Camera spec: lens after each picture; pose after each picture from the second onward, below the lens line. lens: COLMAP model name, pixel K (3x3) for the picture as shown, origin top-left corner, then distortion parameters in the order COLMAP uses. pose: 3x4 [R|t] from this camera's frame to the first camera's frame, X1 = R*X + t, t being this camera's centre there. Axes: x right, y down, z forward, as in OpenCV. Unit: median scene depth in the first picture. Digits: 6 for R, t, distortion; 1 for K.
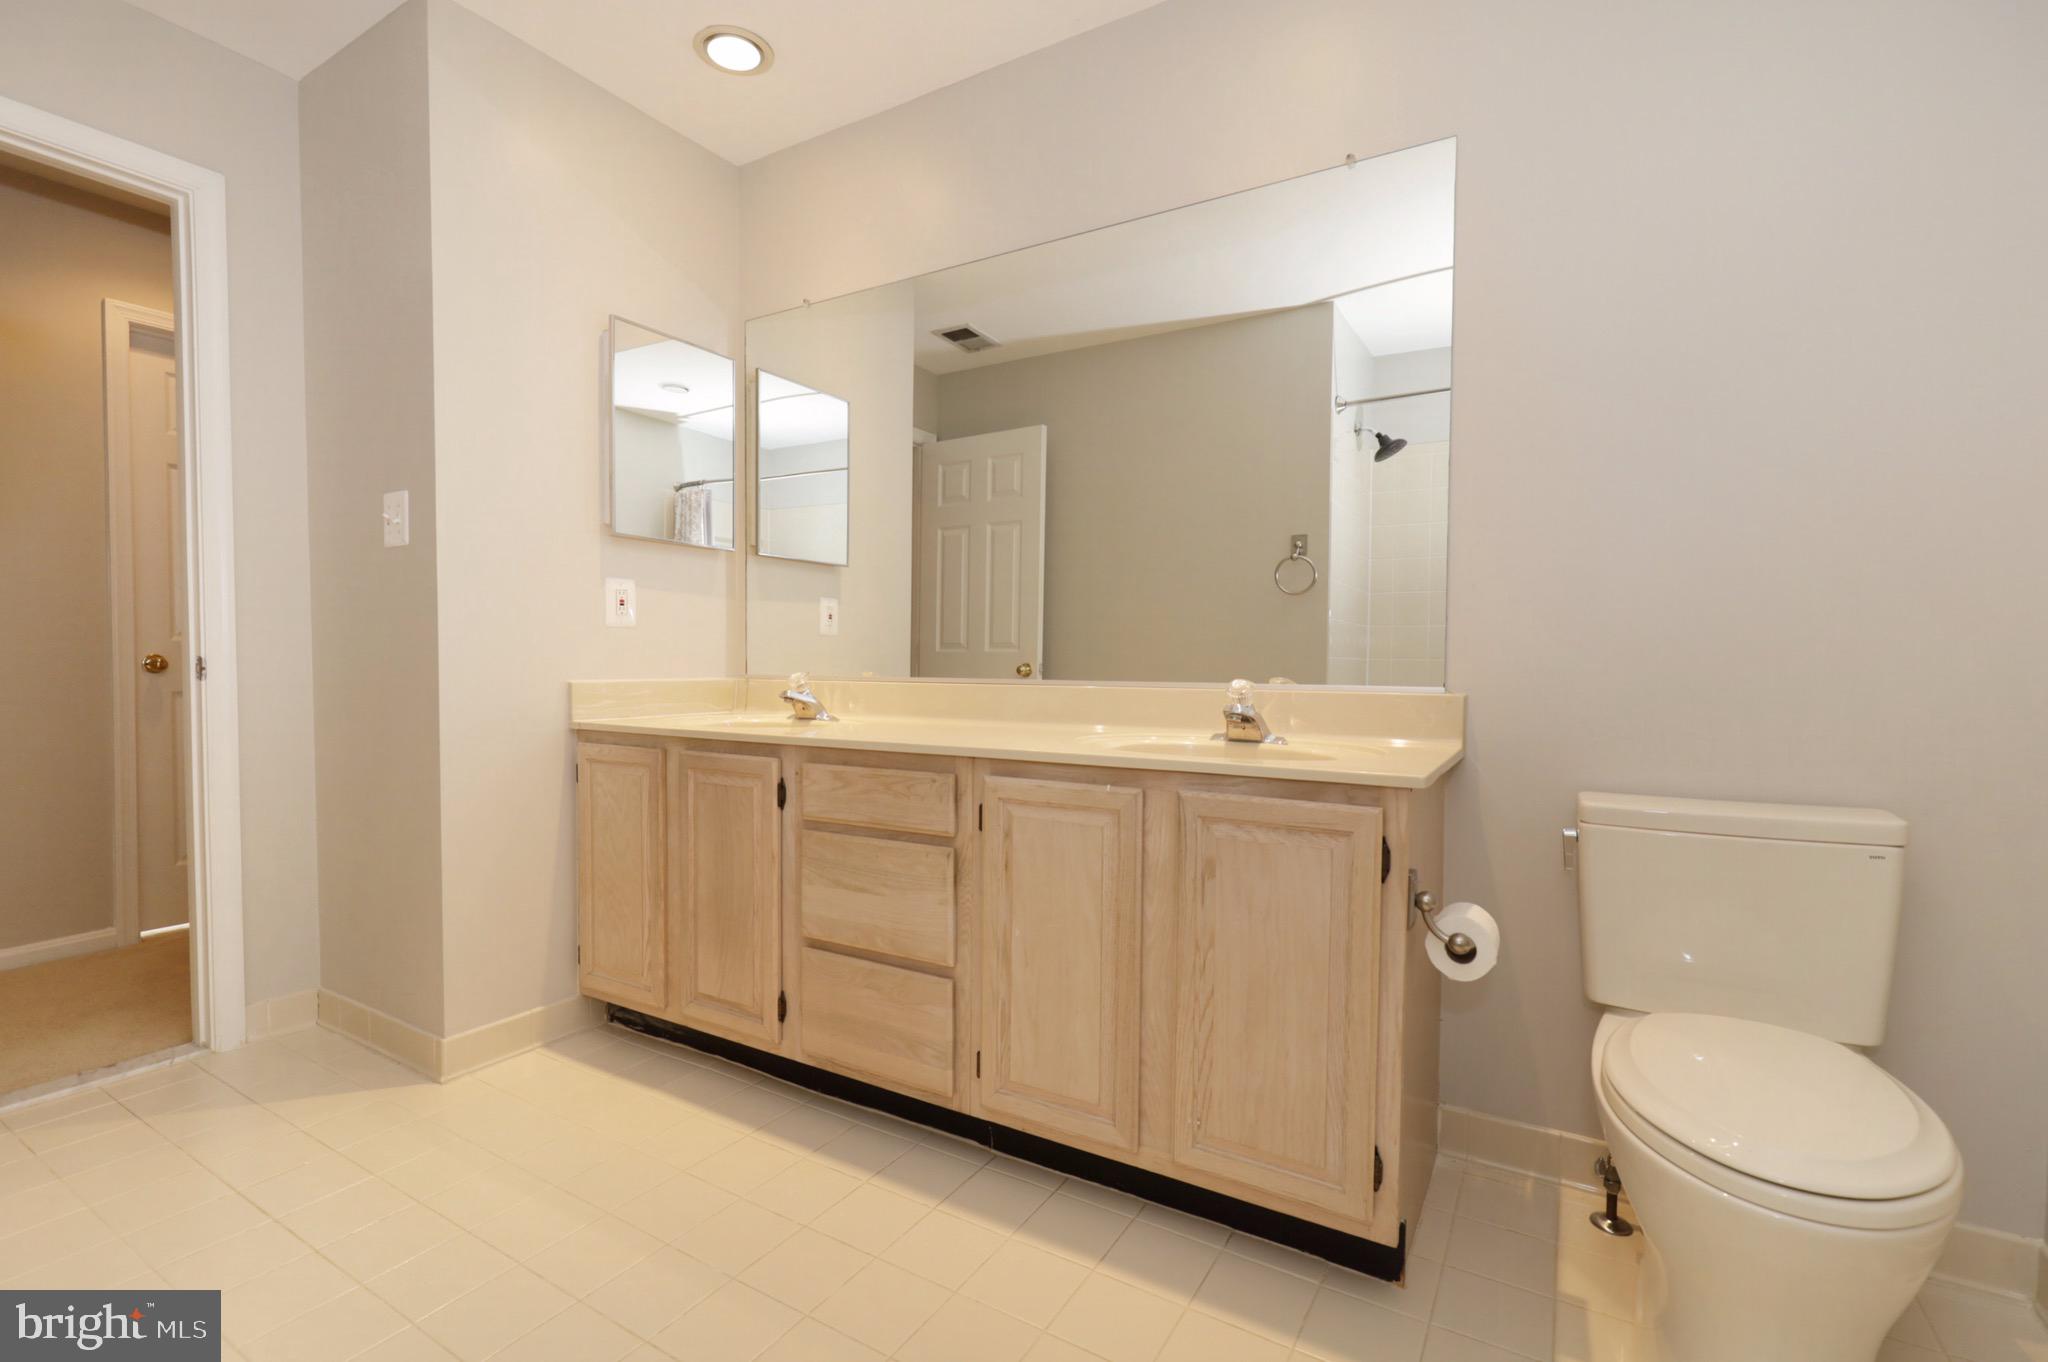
lens RADIAL K [[915.4, 0, 1028.9], [0, 915.4, 695.7], [0, 0, 1]] dist [-0.000538, -0.000059]
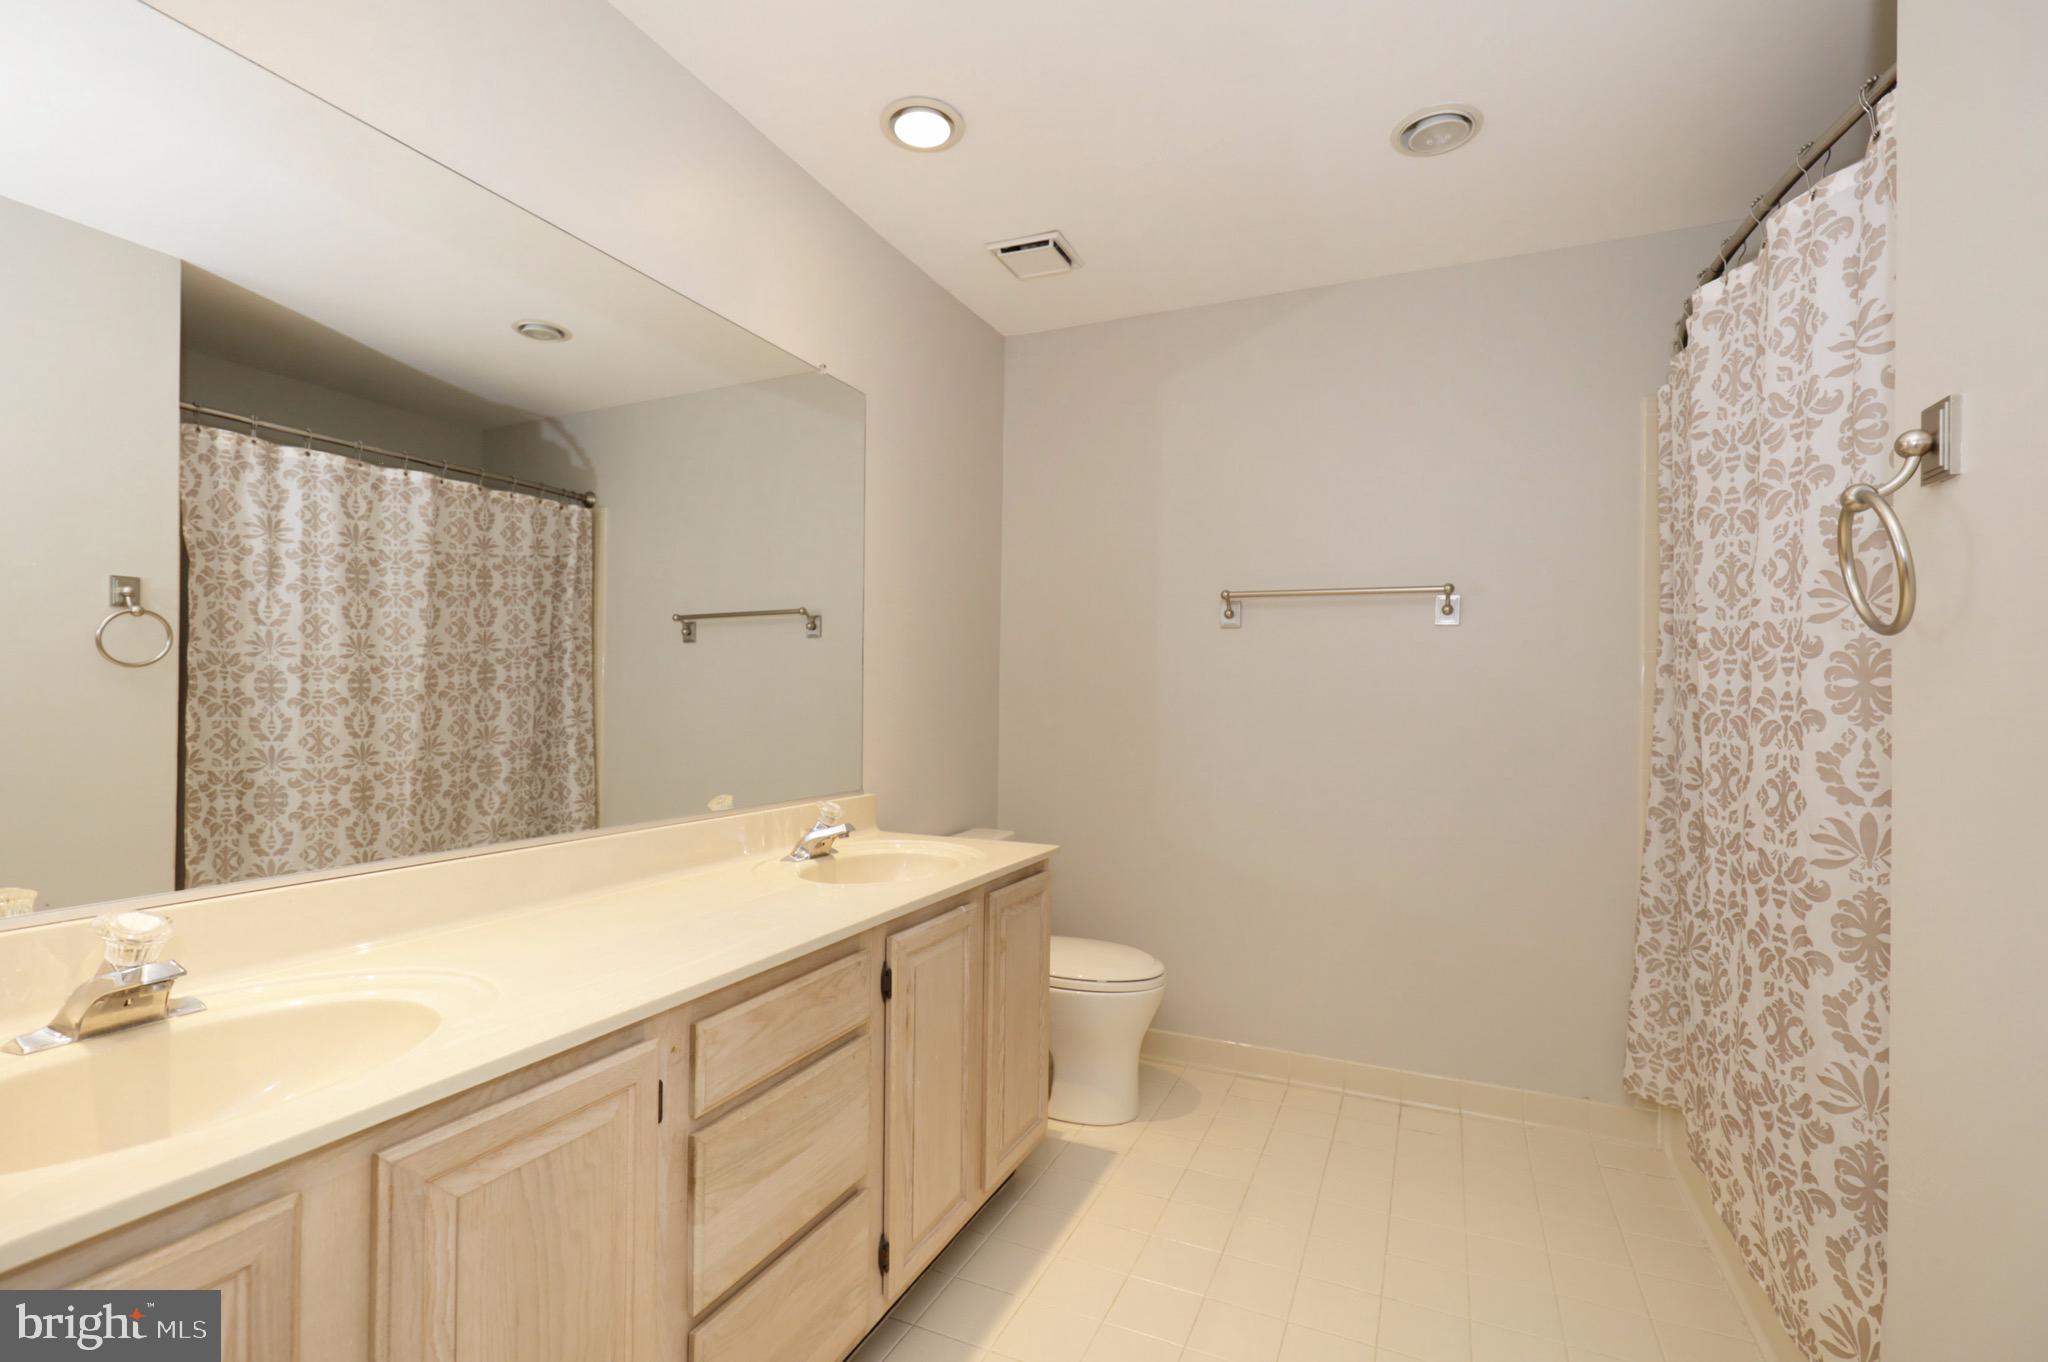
lens RADIAL K [[915.4, 0, 1028.9], [0, 915.4, 695.7], [0, 0, 1]] dist [-0.000538, -0.000059]
pose [[-0.118673, 0.001190, 0.992933, -0.900176], [0.030742, 0.999524, 0.002477, -0.142283], [-0.992457, 0.030819, -0.118653, 0.873964]]
